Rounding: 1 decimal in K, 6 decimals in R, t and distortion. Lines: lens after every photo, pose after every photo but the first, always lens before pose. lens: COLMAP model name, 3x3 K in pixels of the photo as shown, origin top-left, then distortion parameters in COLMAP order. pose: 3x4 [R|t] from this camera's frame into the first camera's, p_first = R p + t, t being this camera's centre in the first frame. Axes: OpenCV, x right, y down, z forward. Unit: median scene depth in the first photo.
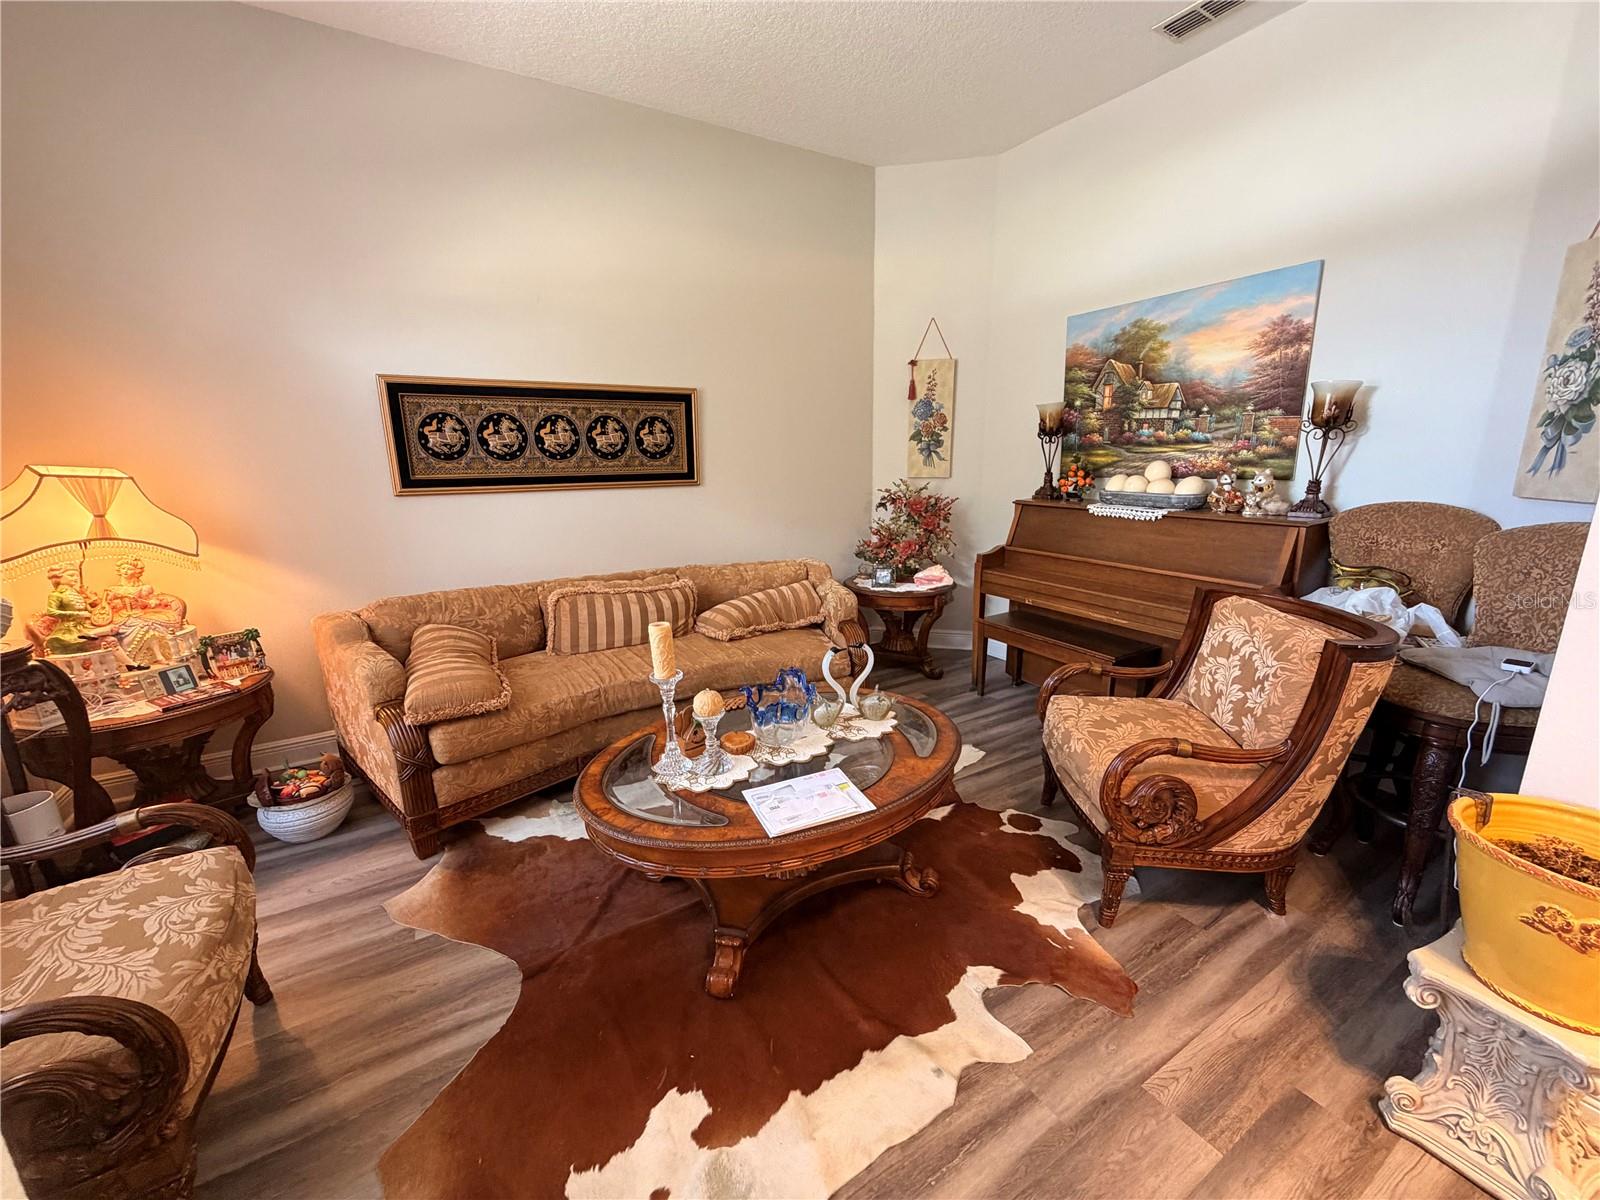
lens RADIAL K [[640.0, 0, 795.1], [0, 640.0, 598.2], [0, 0, 1]] dist [-0.000374, -0.000112]
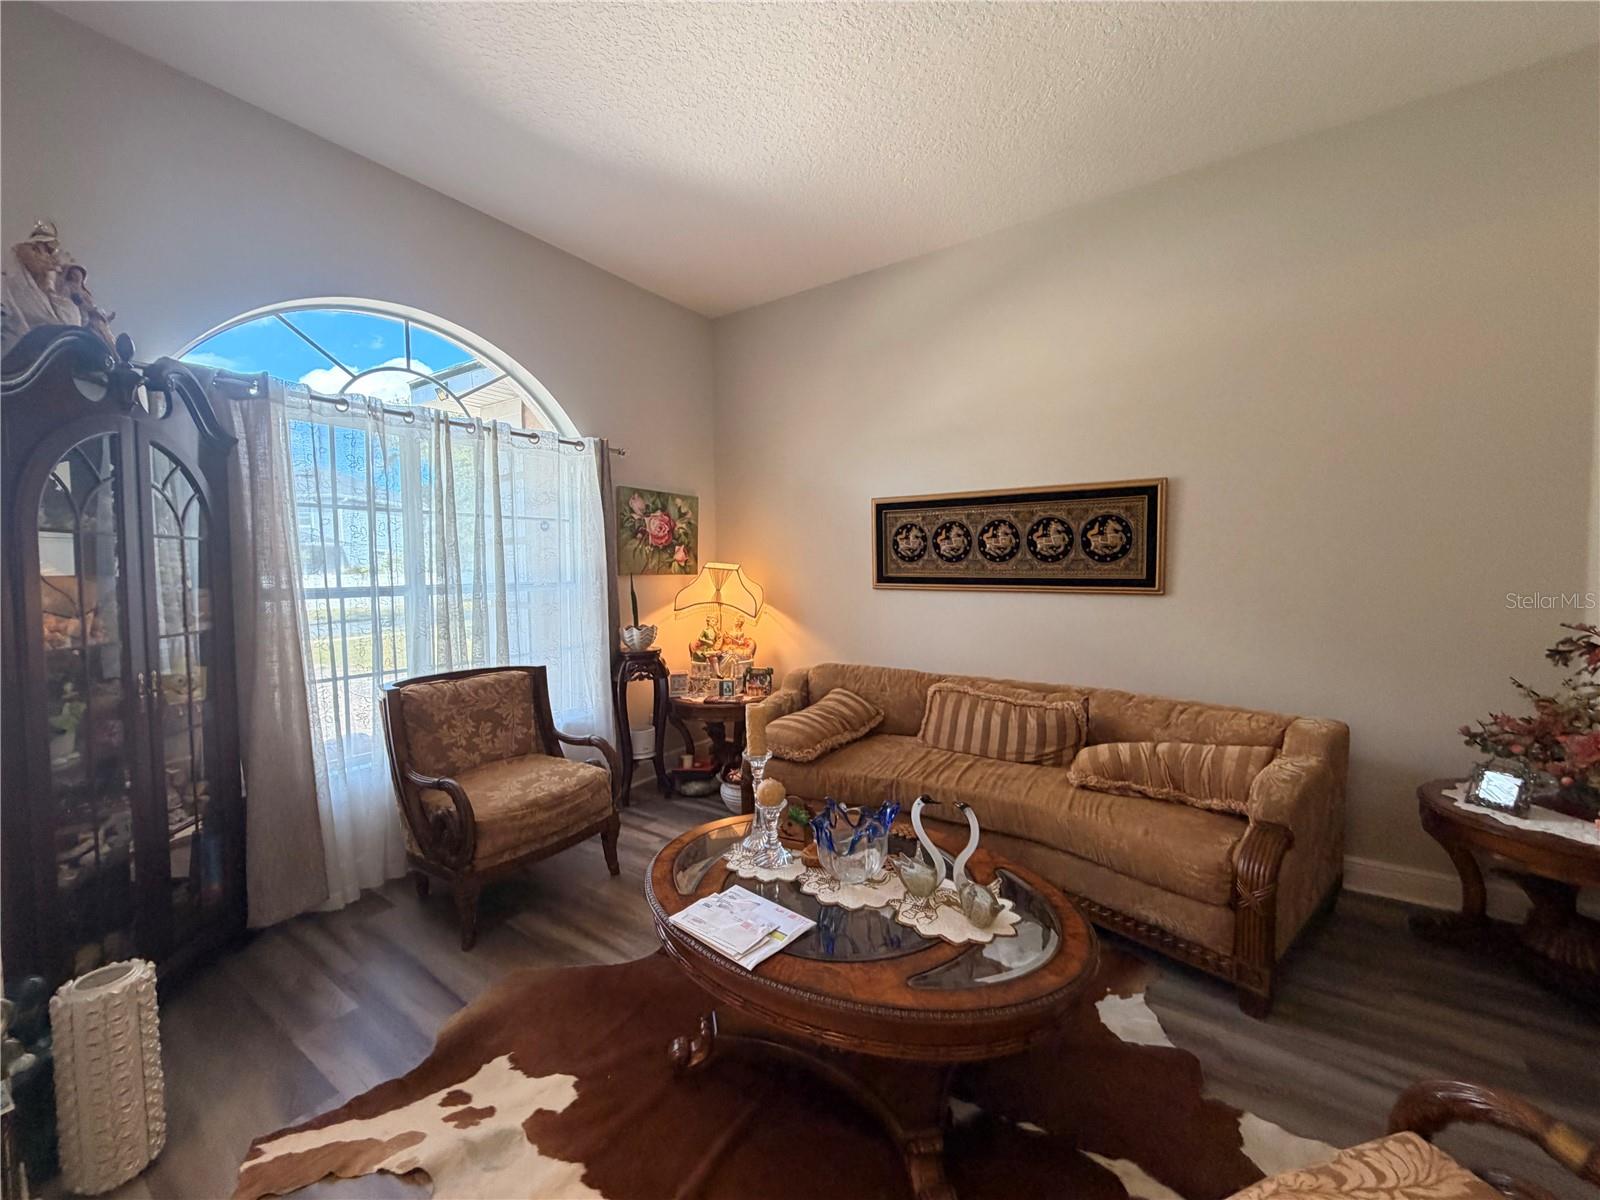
lens RADIAL K [[640.9, 0, 800.3], [0, 640.9, 598.0], [0, 0, 1]] dist [0.022198, 0.000102]
pose [[0.411225, 0.061536, -0.909454, 0.459175], [-0.197747, 0.979981, -0.023106, -0.075556], [0.889826, 0.189343, 0.415161, 0.308999]]
